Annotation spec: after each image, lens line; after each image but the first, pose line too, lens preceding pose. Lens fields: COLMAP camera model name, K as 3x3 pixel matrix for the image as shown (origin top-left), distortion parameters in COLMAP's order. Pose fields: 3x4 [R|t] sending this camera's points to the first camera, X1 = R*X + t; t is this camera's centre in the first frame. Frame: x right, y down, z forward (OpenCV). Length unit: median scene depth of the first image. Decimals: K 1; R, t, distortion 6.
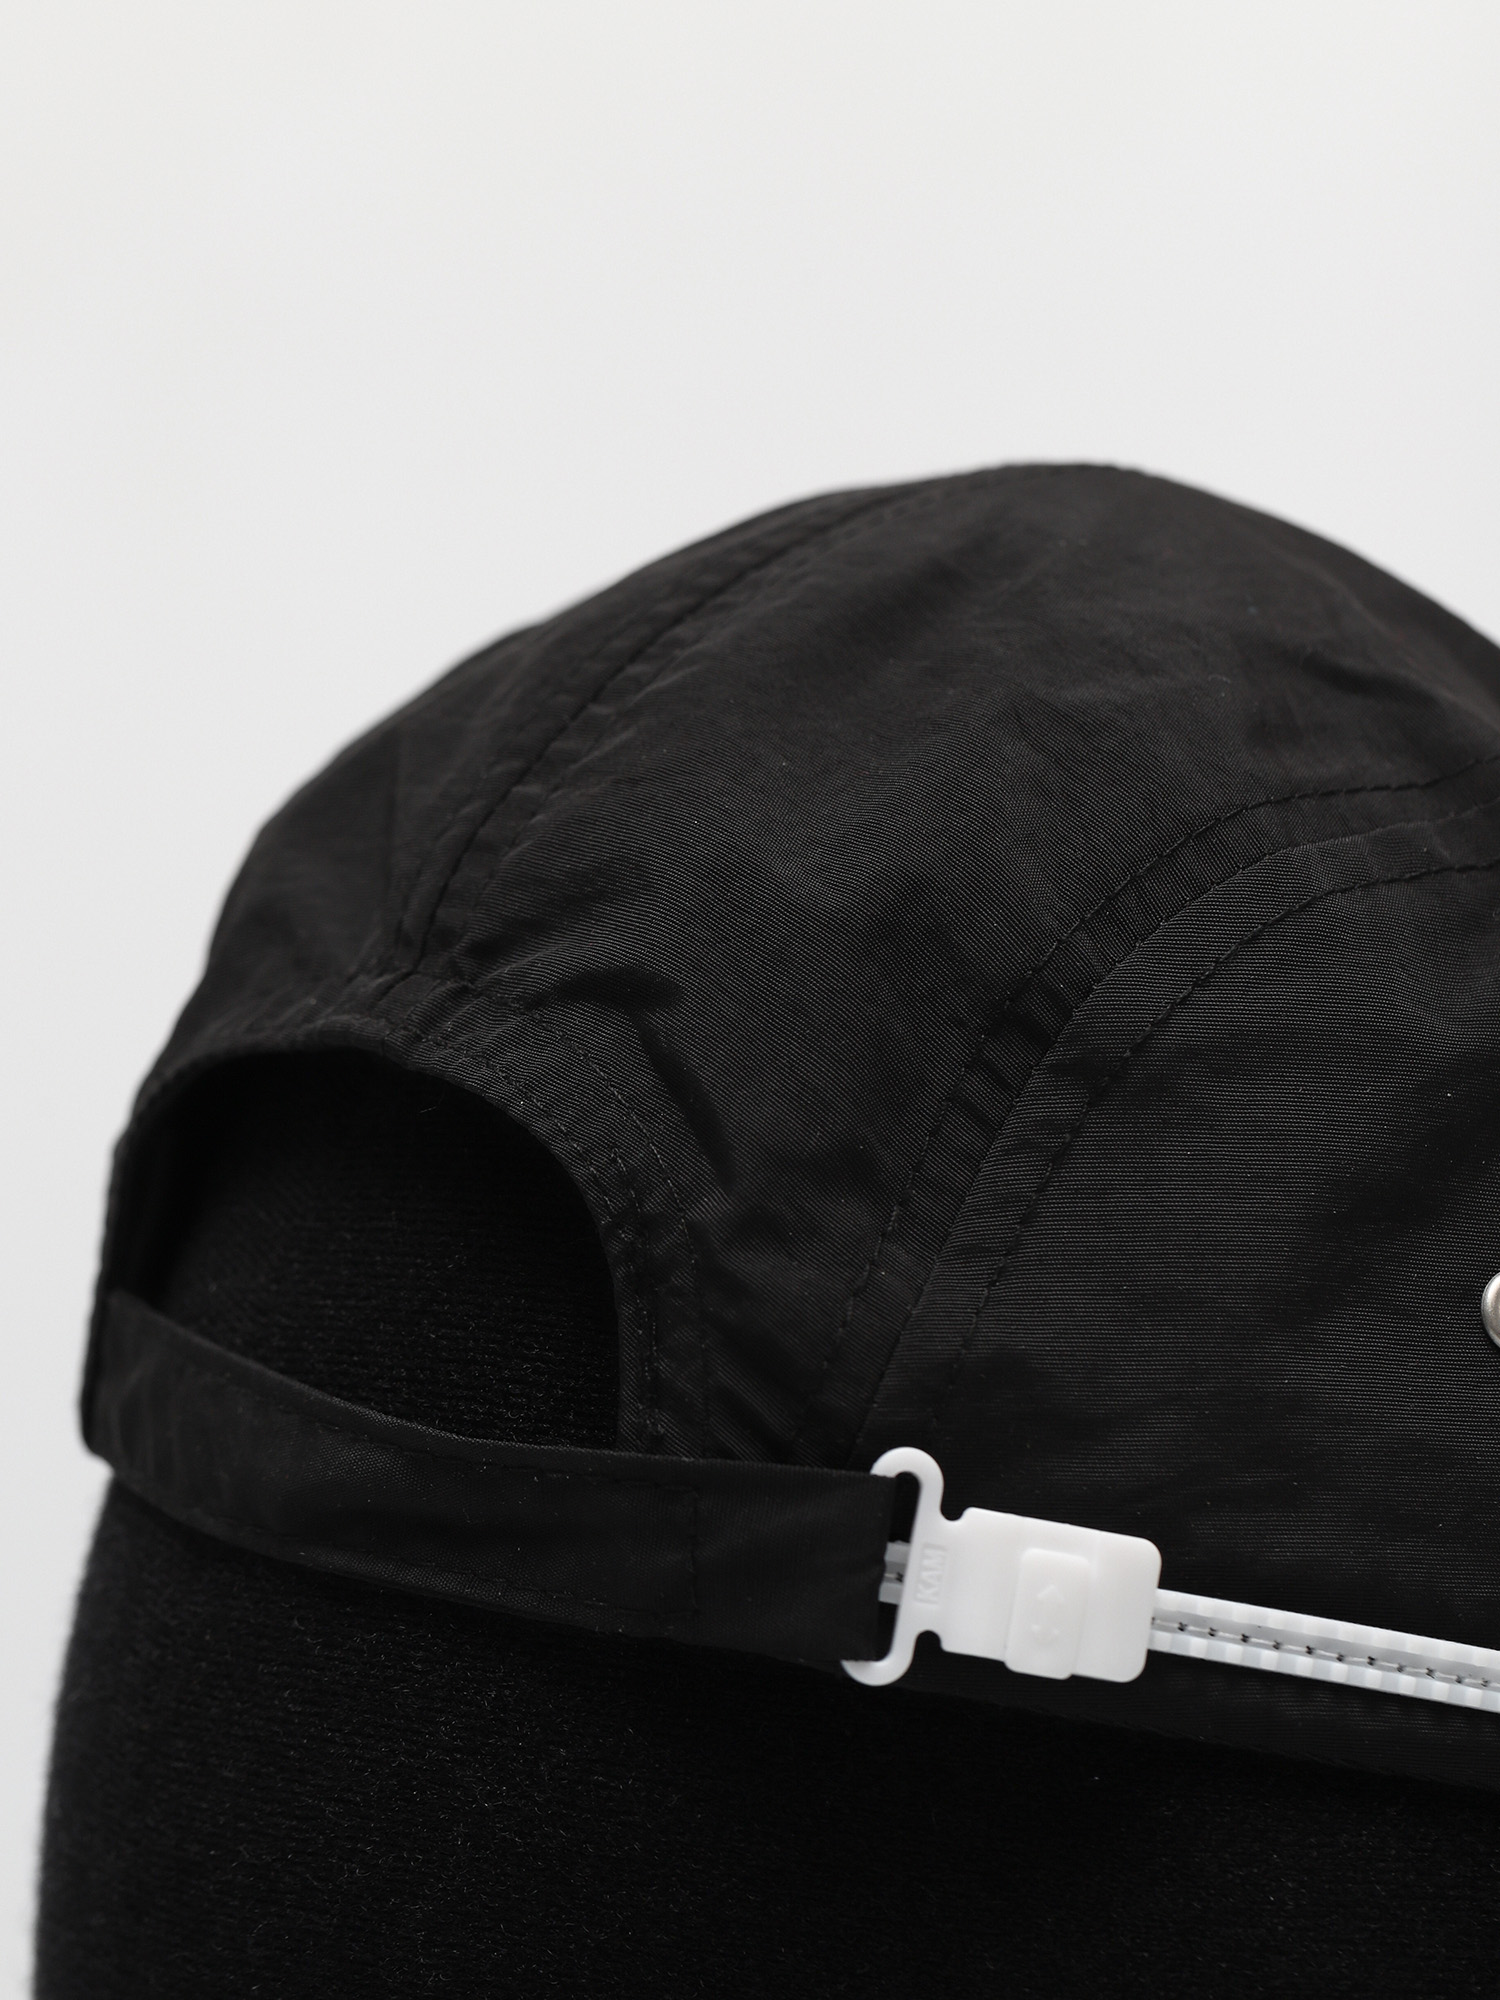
lens RADIAL K [[7248.2, 0, 750.0], [0, 7248.2, 1000.0], [0, 0, 1]] dist [0.008303, -1.055650]
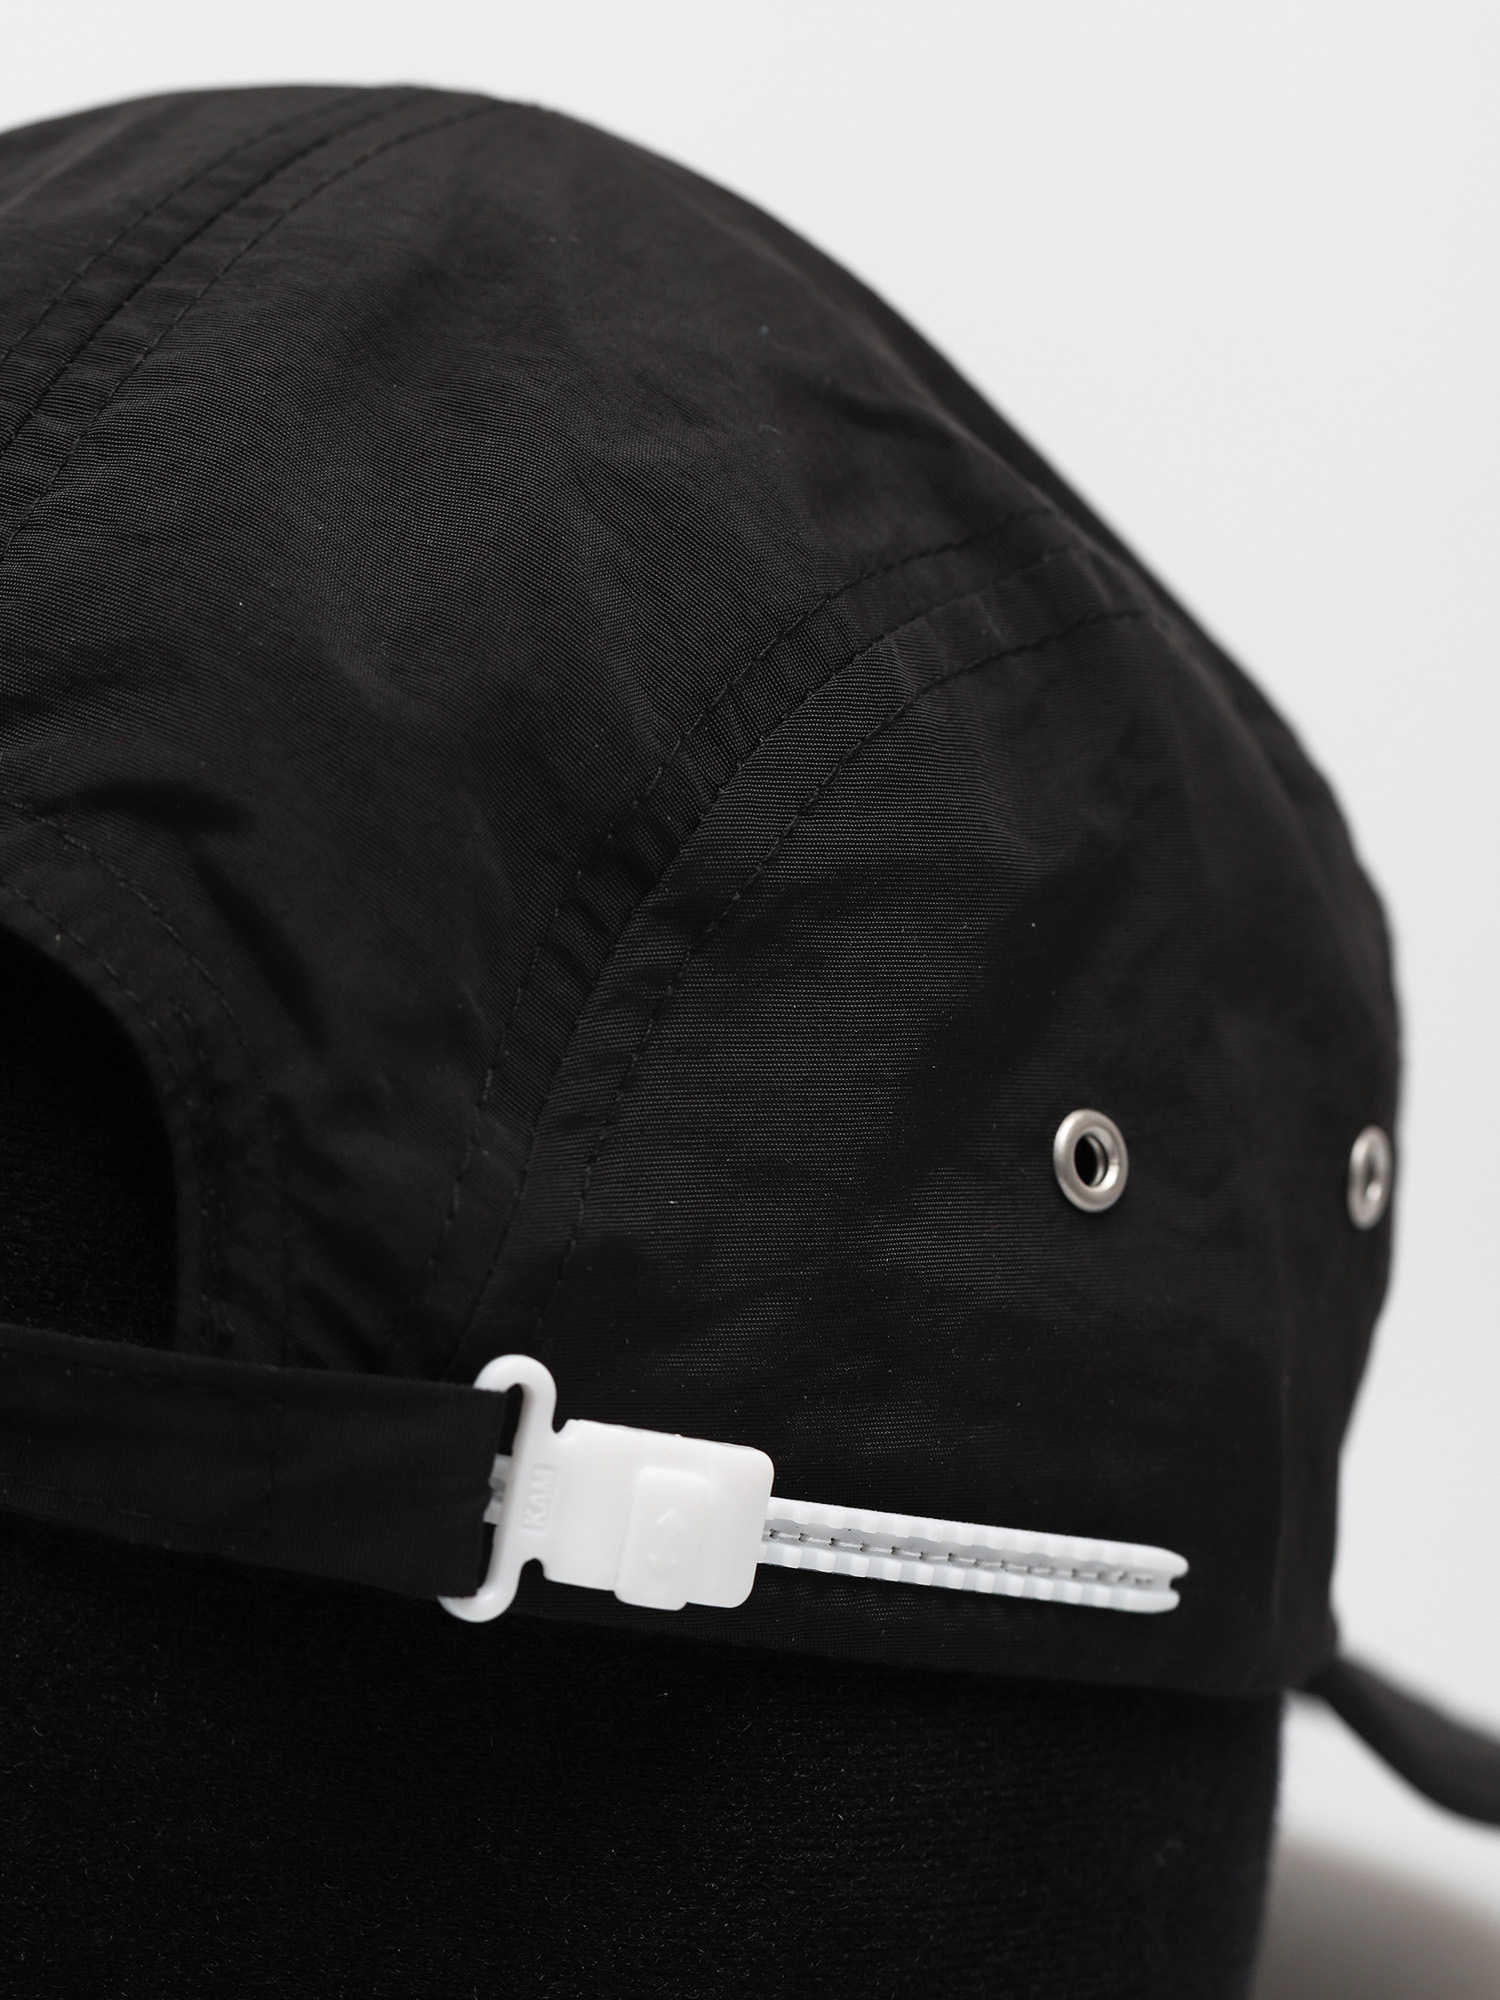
lens RADIAL K [[7248.2, 0, 750.0], [0, 7248.2, 1000.0], [0, 0, 1]] dist [0.008303, -1.055650]
pose [[0.949402, 0.008491, 0.313950, -0.225459], [-0.059088, 0.986612, 0.152002, -0.115254], [-0.308456, -0.162862, 0.937193, 0.164426]]
